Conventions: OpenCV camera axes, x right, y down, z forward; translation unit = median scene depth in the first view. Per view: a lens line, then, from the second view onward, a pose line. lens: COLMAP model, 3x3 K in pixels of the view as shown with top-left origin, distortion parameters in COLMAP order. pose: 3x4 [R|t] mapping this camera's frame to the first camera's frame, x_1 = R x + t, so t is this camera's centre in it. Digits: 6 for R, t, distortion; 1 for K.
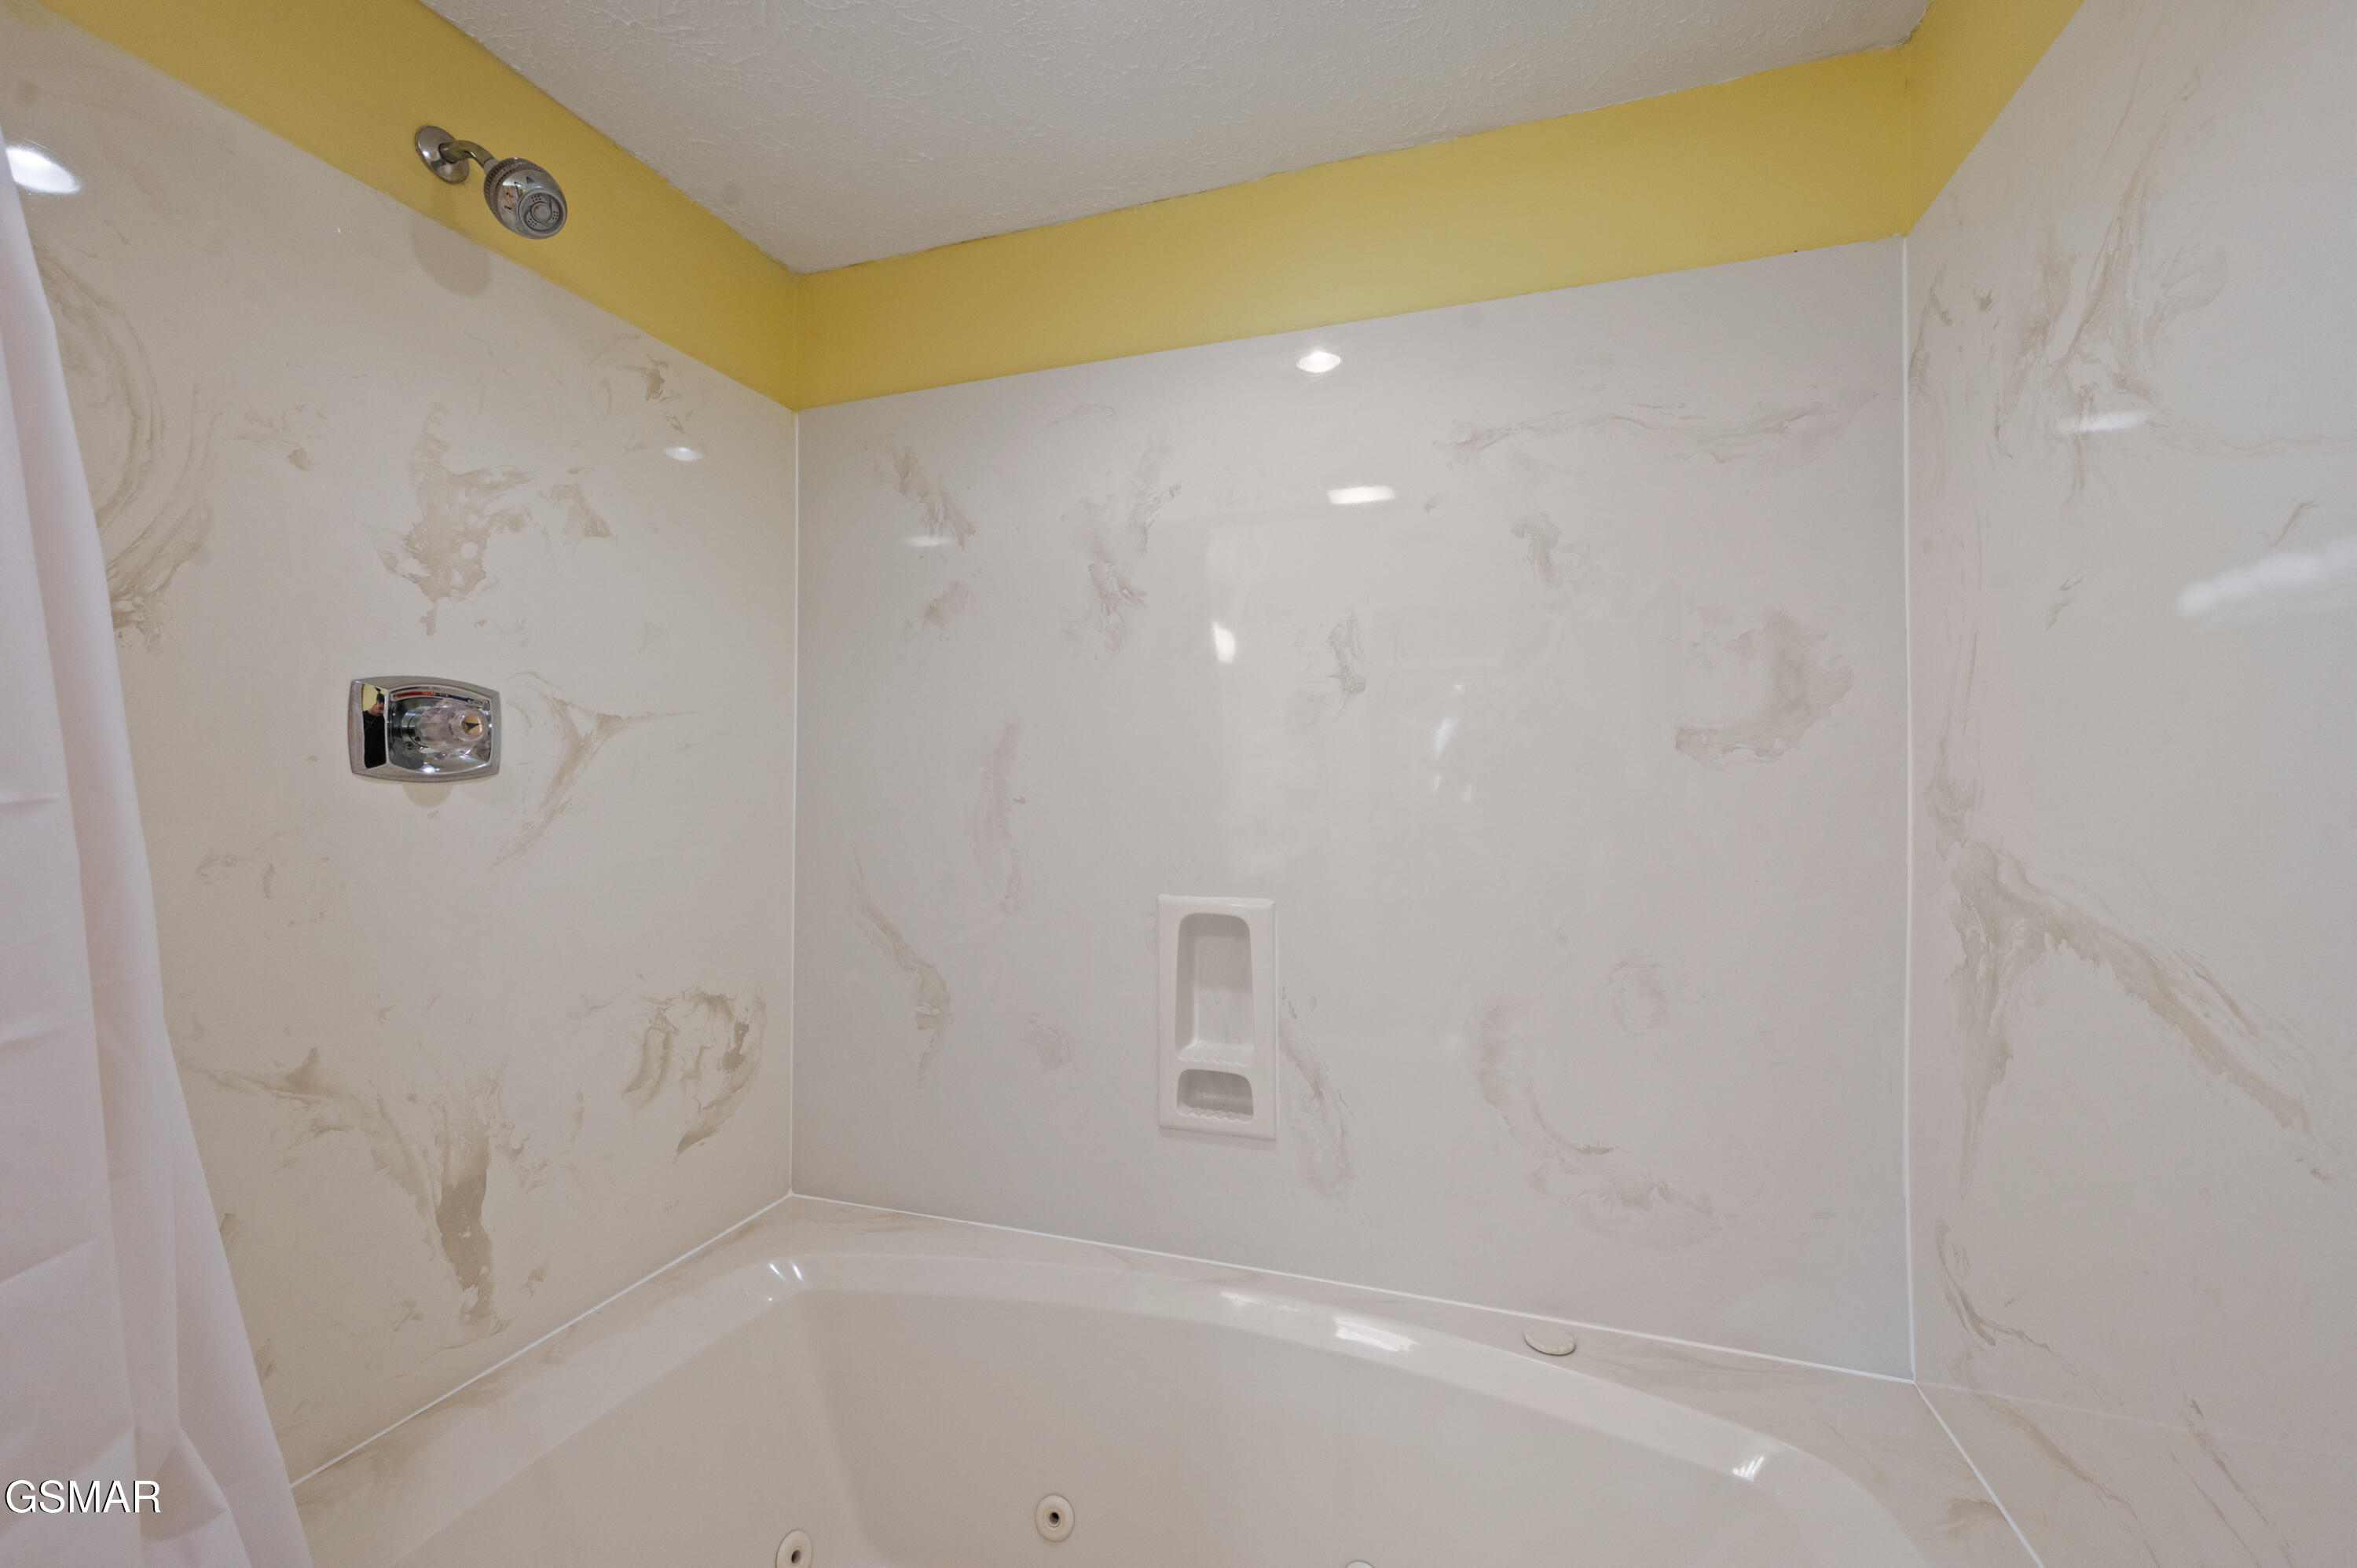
lens RADIAL K [[953.5, 0, 1181.7], [0, 953.5, 778.0], [0, 0, 1]] dist [0.001797, 0.000103]
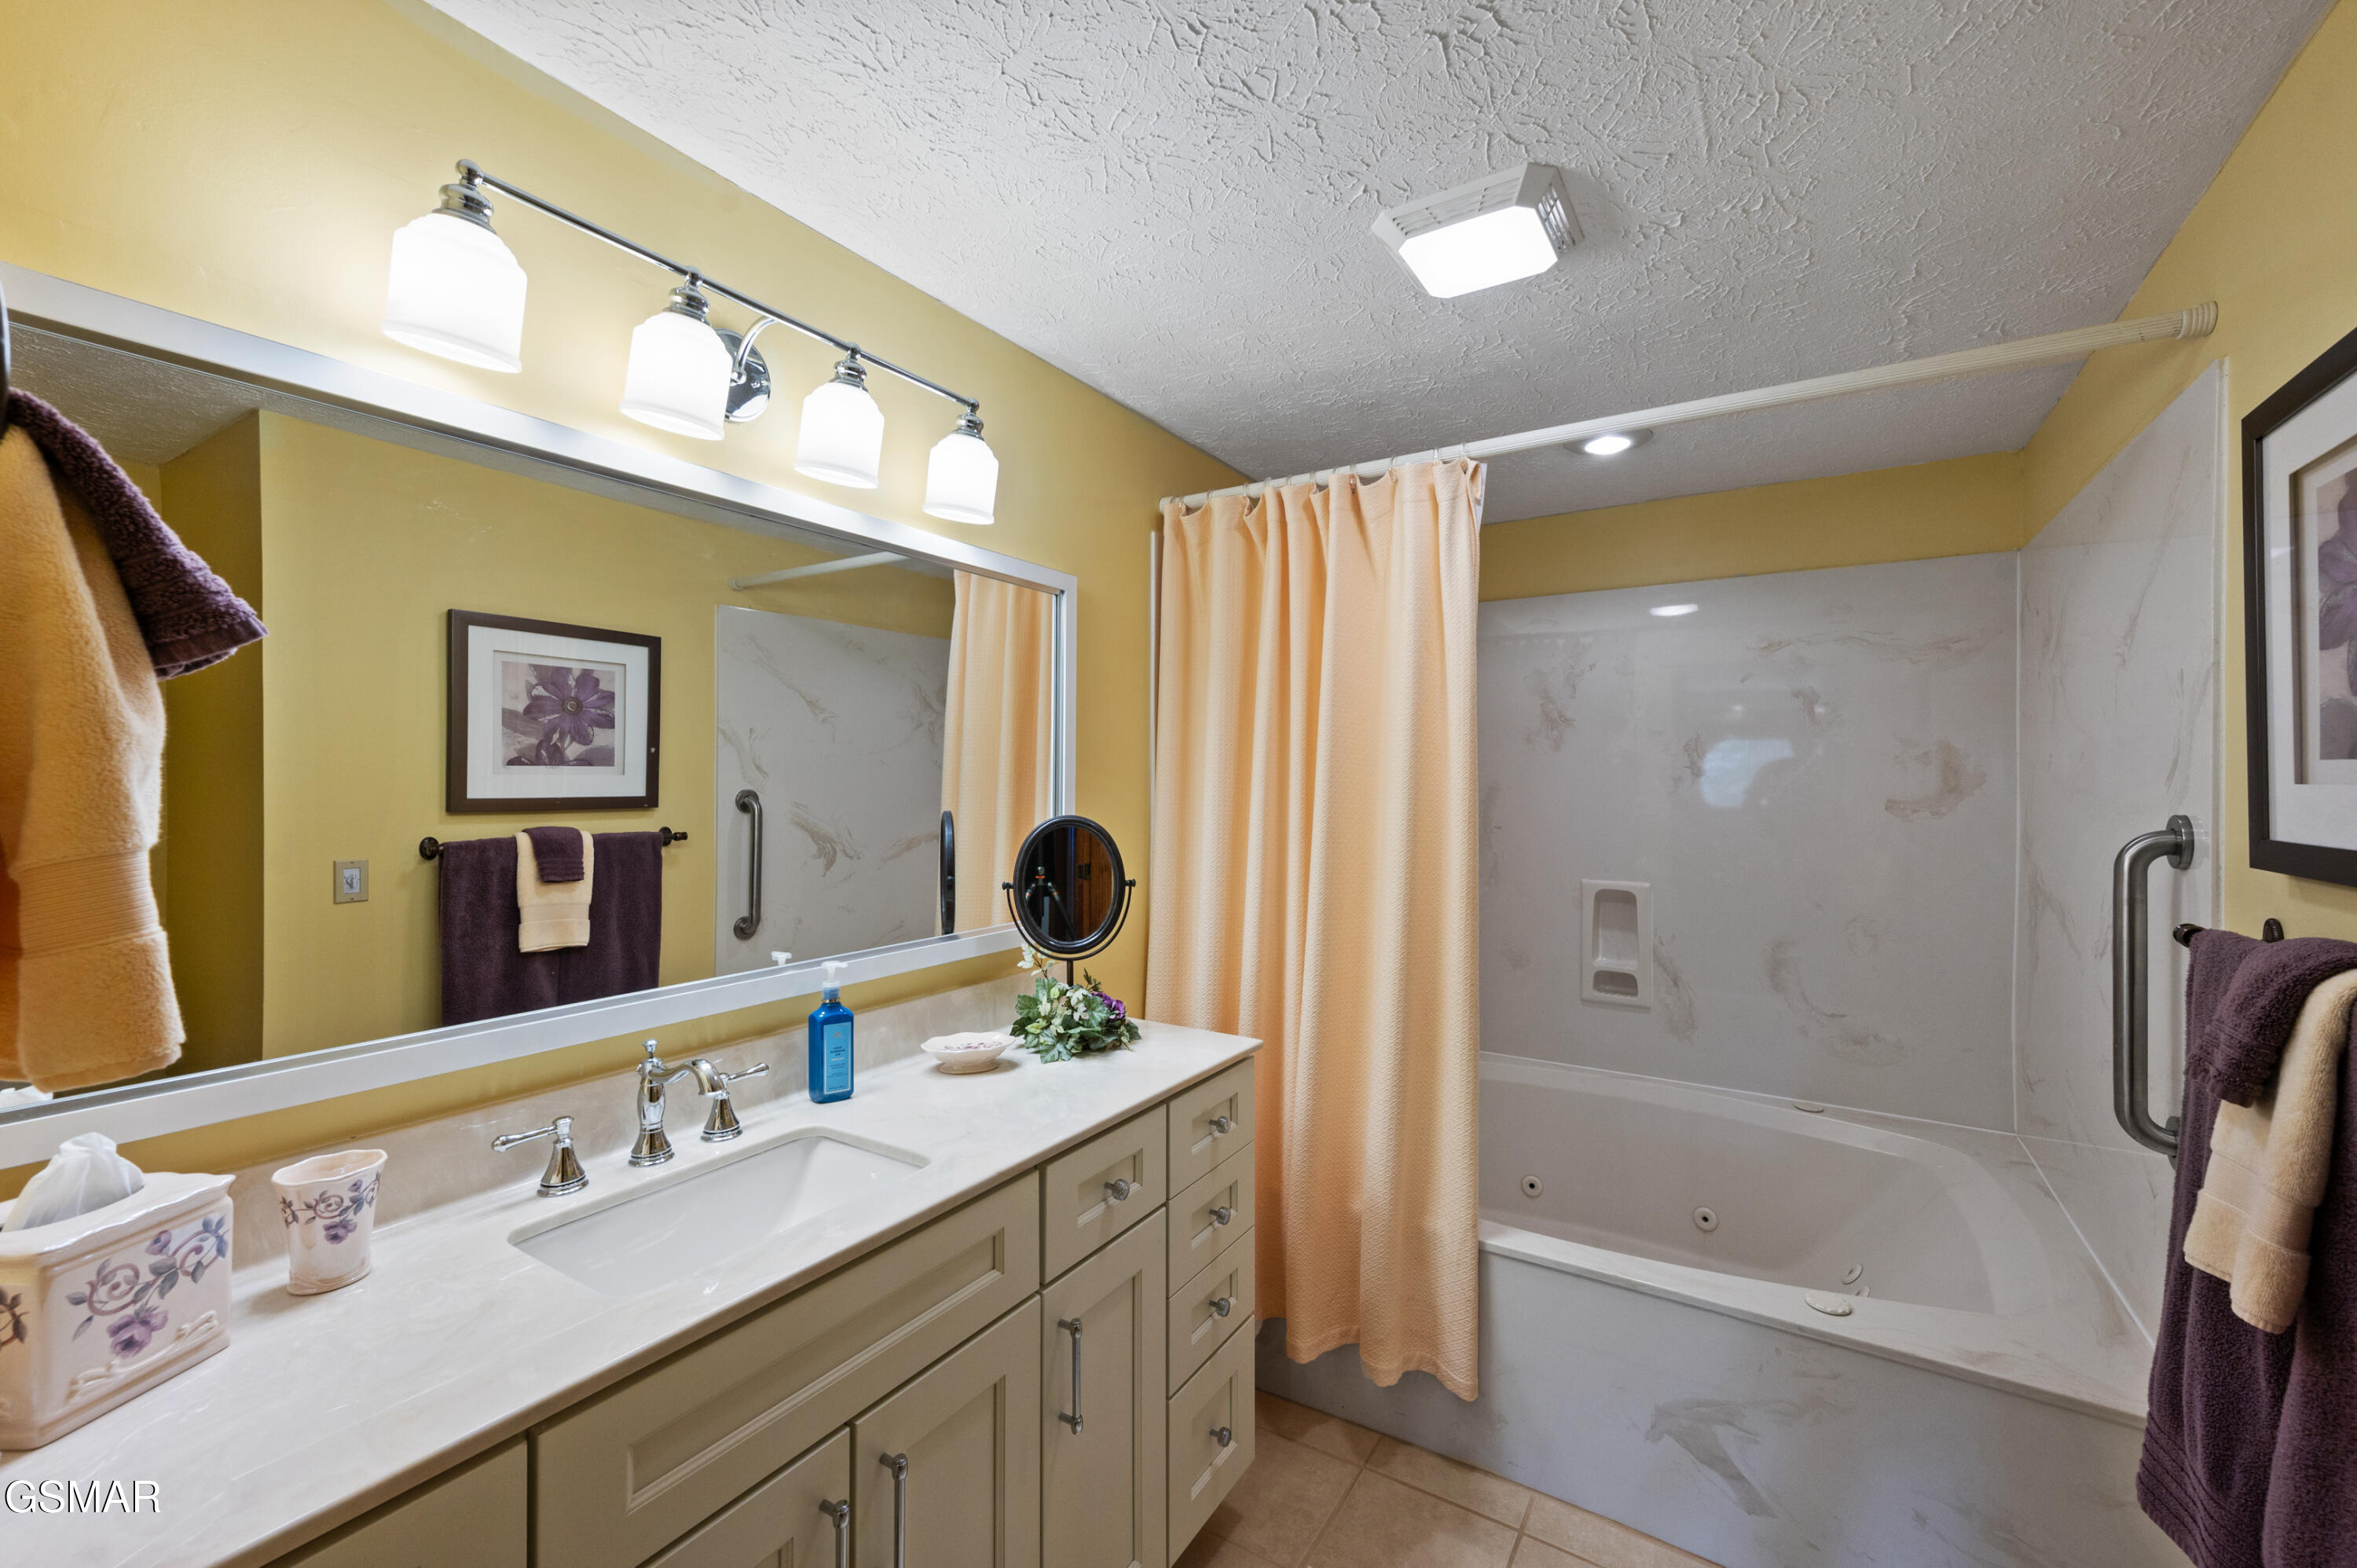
lens RADIAL K [[953.5, 0, 1185.4], [0, 953.5, 786.8], [0, 0, 1]] dist [0.001797, 0.000103]
pose [[0.972949, 0.005465, -0.230954, -0.379016], [-0.003080, 0.999938, 0.010683, -0.085616], [0.230998, -0.009682, 0.972906, -1.100551]]
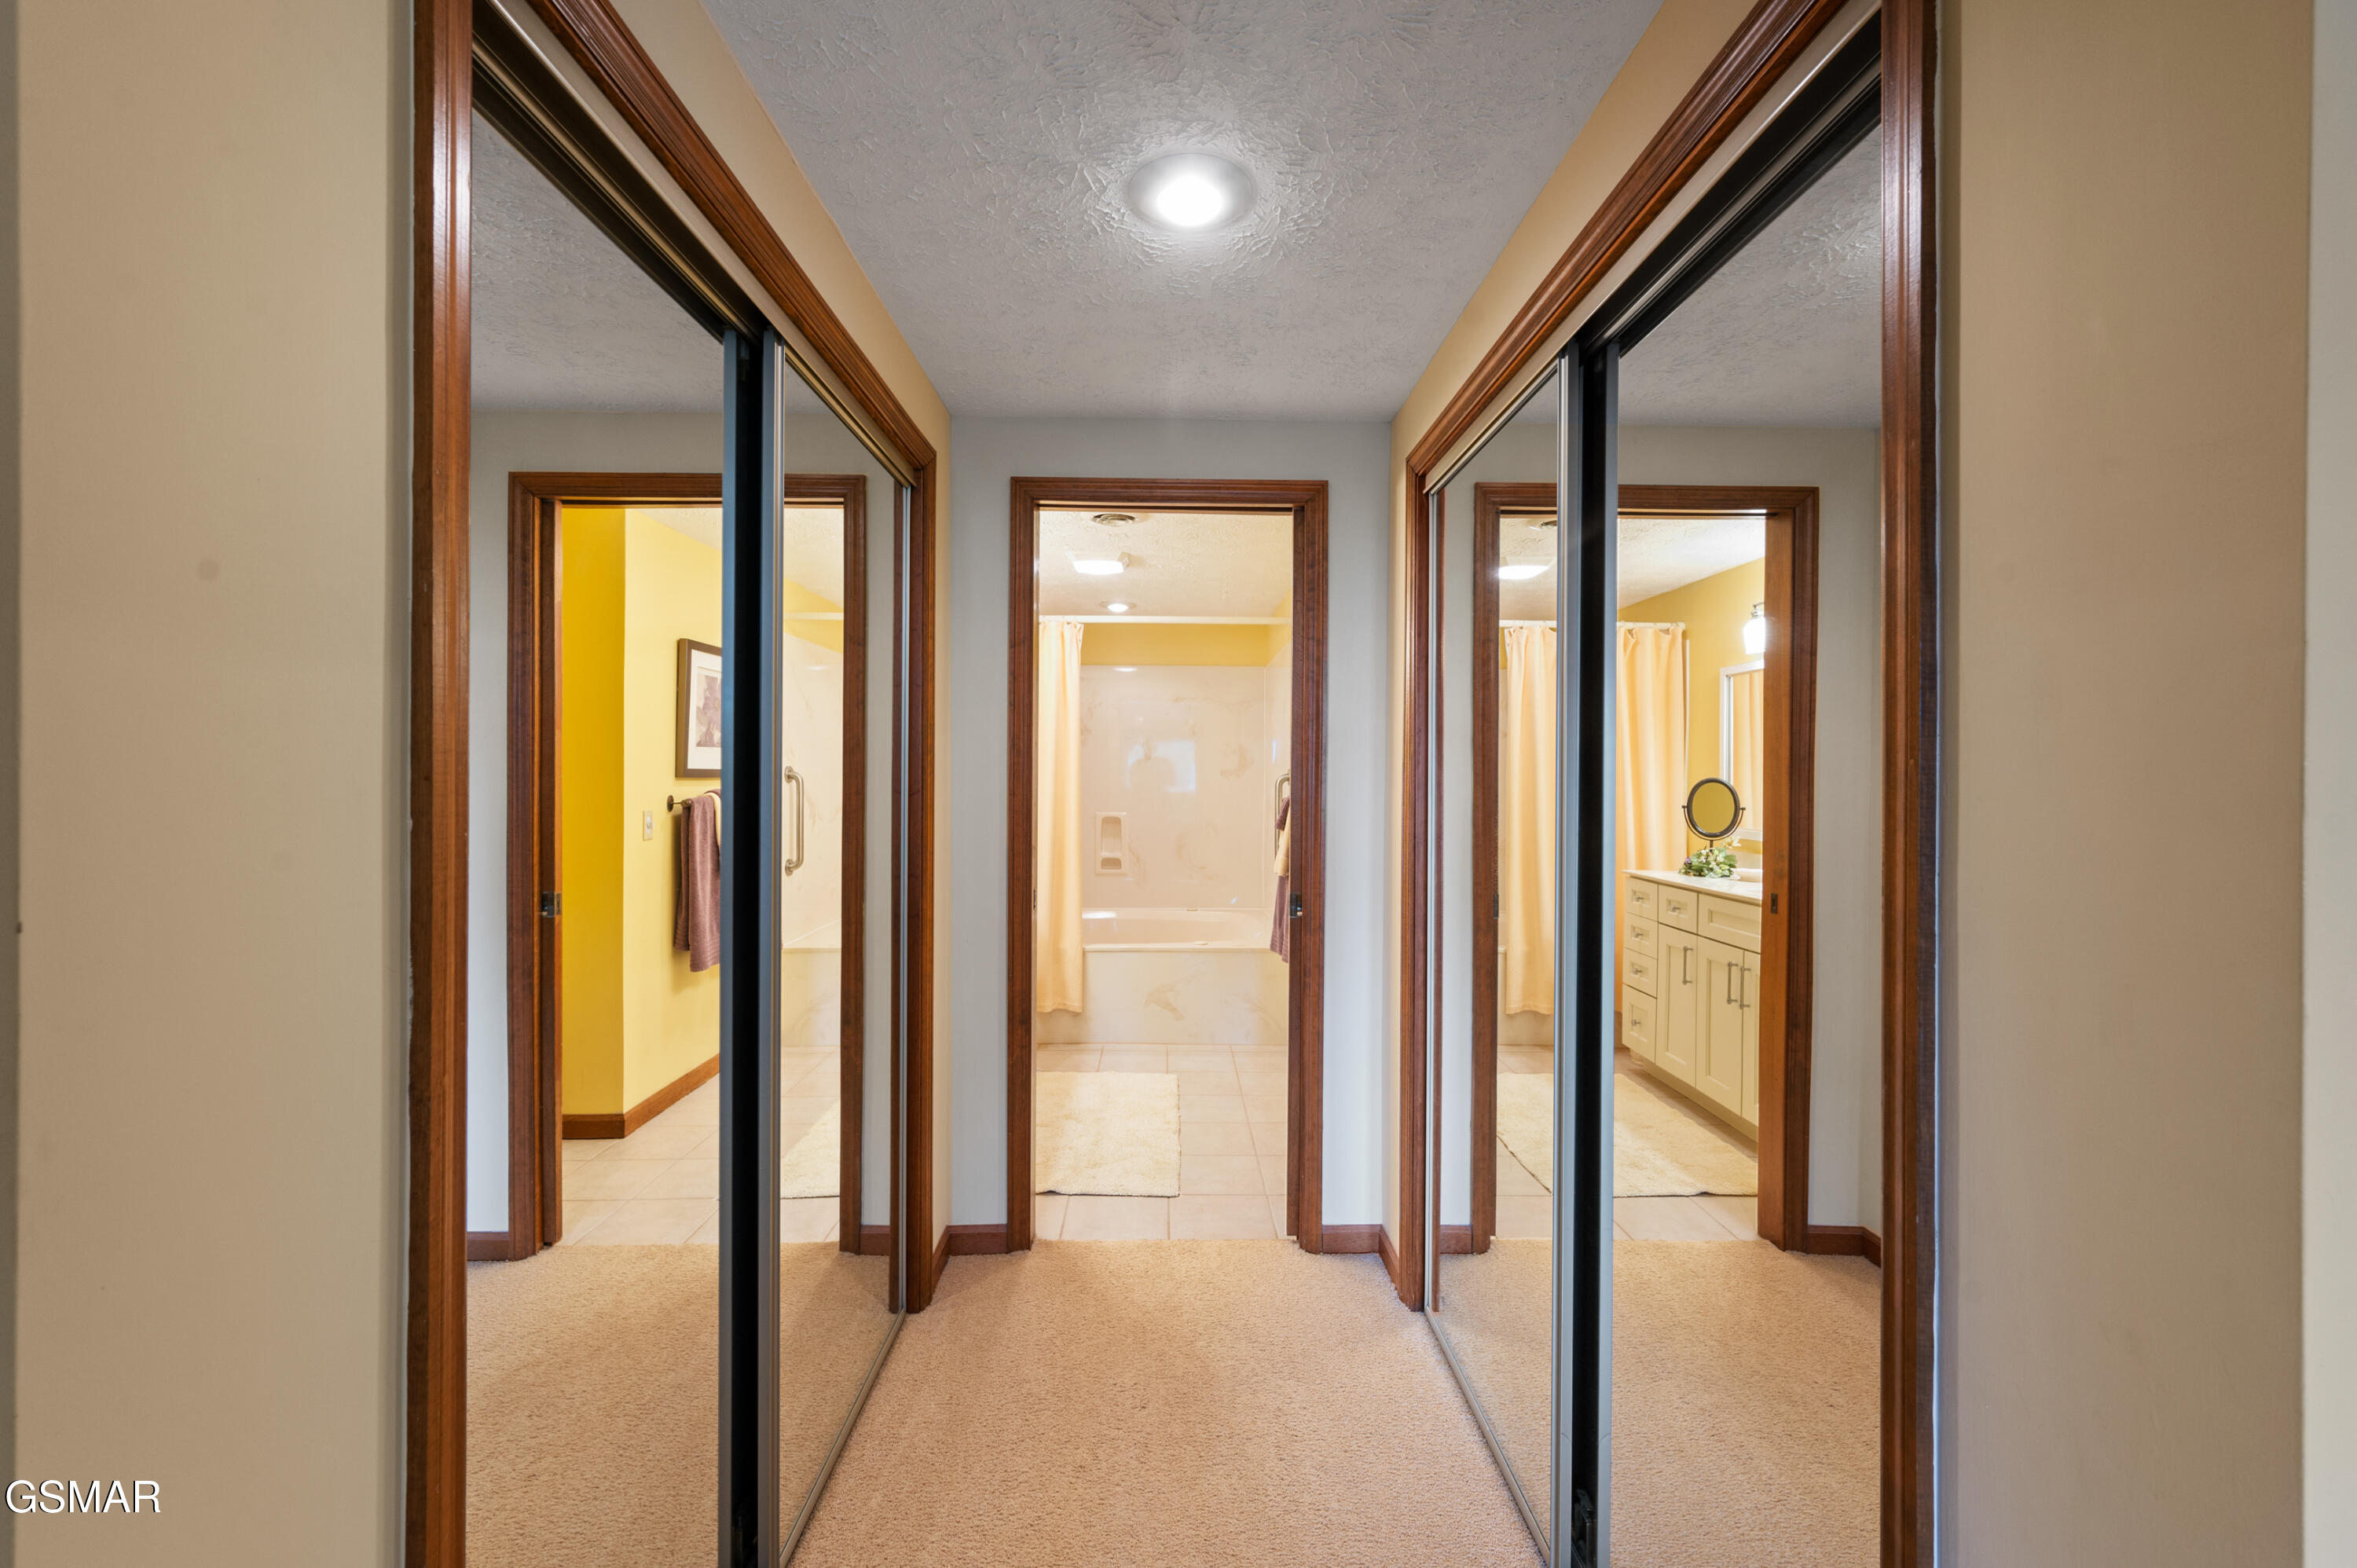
lens RADIAL K [[953.5, 0, 1174.8], [0, 953.5, 772.6], [0, 0, 1]] dist [0.001797, 0.000103]
pose [[0.945339, 0.003271, 0.326073, -1.005071], [-0.008616, 0.999851, 0.014950, -0.096745], [-0.325975, -0.016942, 0.945227, -2.779612]]
